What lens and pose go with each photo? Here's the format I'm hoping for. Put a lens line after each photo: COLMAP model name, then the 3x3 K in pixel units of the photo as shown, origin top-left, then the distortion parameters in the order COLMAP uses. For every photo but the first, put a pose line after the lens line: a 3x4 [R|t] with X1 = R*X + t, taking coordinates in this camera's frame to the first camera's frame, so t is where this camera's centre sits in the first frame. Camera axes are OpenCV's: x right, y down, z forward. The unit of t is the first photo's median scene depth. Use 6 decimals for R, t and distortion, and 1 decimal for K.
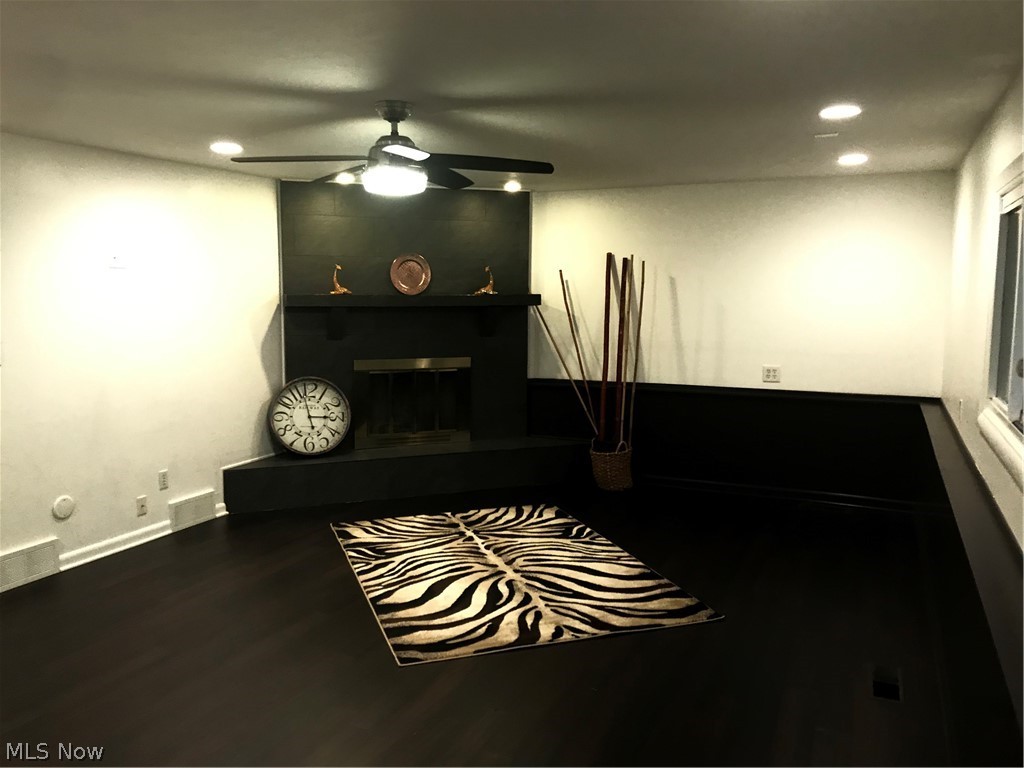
lens RADIAL K [[831.5, 0, 511.7], [0, 831.5, 377.7], [0, 0, 1]] dist [0.082554, -0.159482]
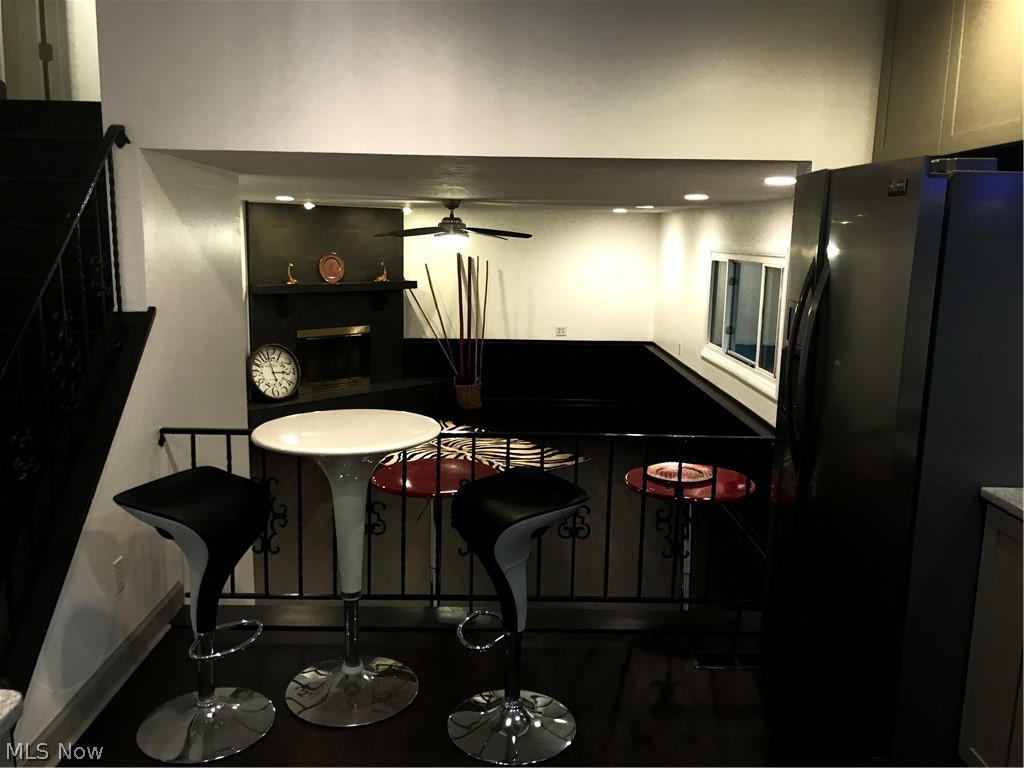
lens RADIAL K [[850.5, 0, 512.0], [0, 850.5, 384.0], [0, 0, 1]] dist [0.148474, -0.178920]
pose [[0.909013, -0.060282, 0.412386, -0.476868], [0.031074, 0.996533, 0.077176, -0.032992], [-0.415608, -0.057339, 0.907735, -0.478035]]
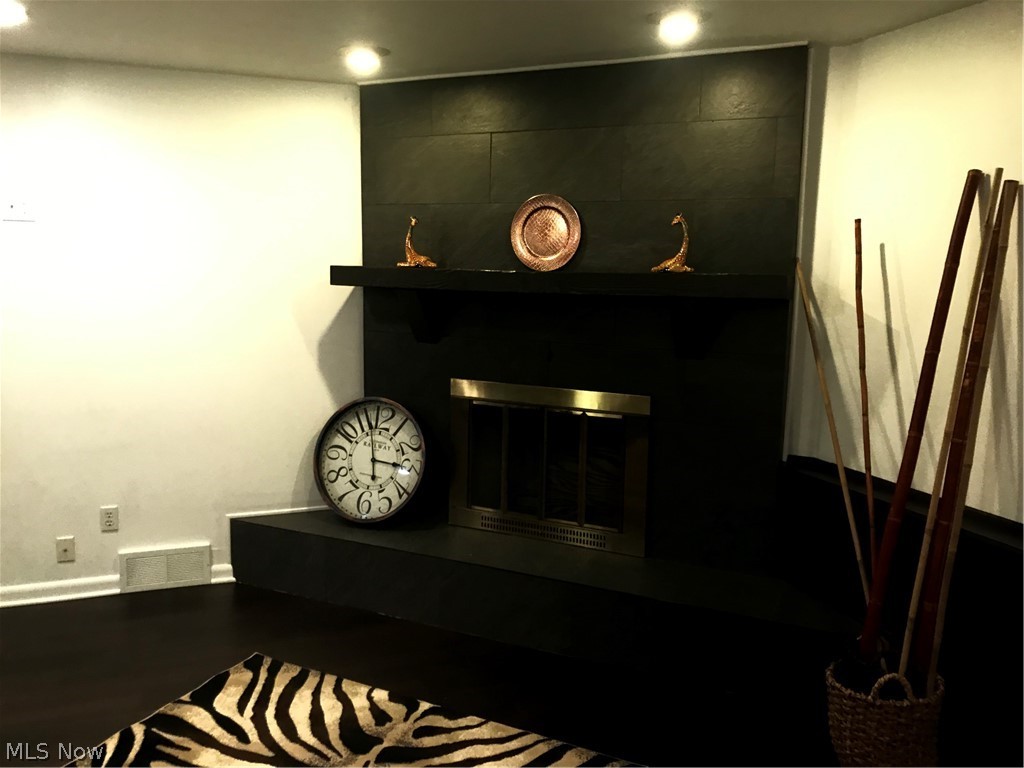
lens RADIAL K [[820.2, 0, 512.0], [0, 820.2, 384.0], [0, 0, 1]] dist [0.011403, 0.001267]
pose [[0.700643, 0.113046, -0.704500, 0.266558], [-0.094685, 0.993368, 0.065232, -0.061819], [0.707202, 0.021001, 0.706699, 0.636937]]
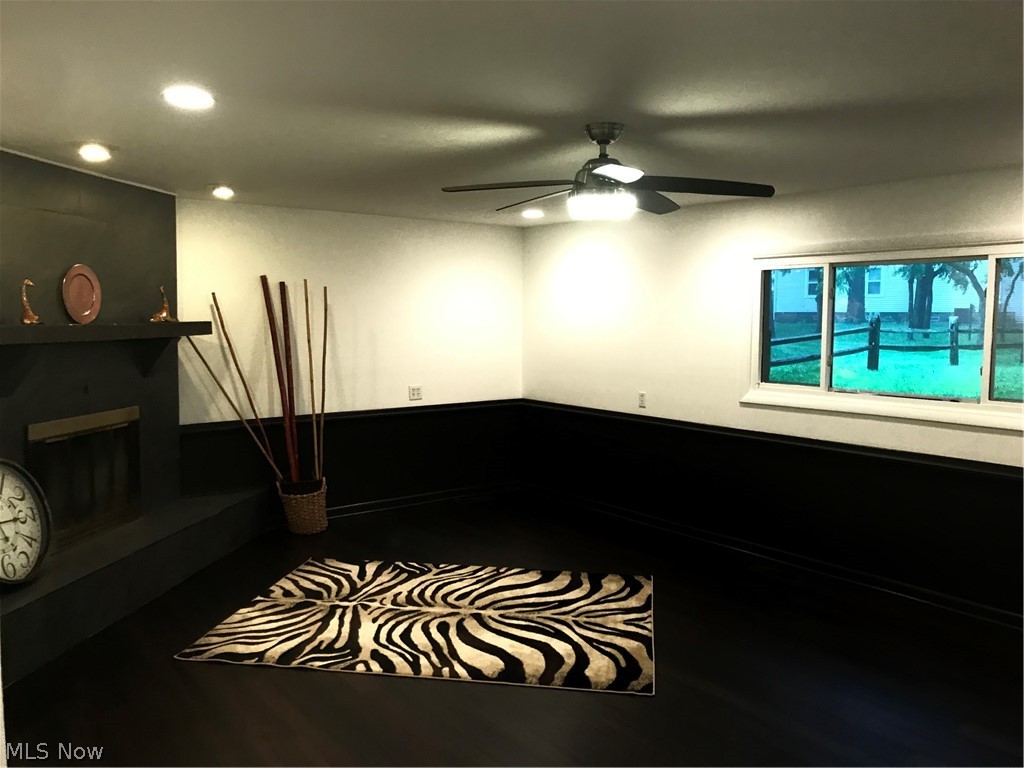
lens RADIAL K [[831.5, 0, 511.7], [0, 831.5, 377.7], [0, 0, 1]] dist [0.082554, -0.159482]
pose [[0.475517, -0.068154, 0.877062, -0.601927], [0.094848, 0.995155, 0.025907, -0.040805], [-0.874578, 0.070868, 0.479677, 0.366088]]
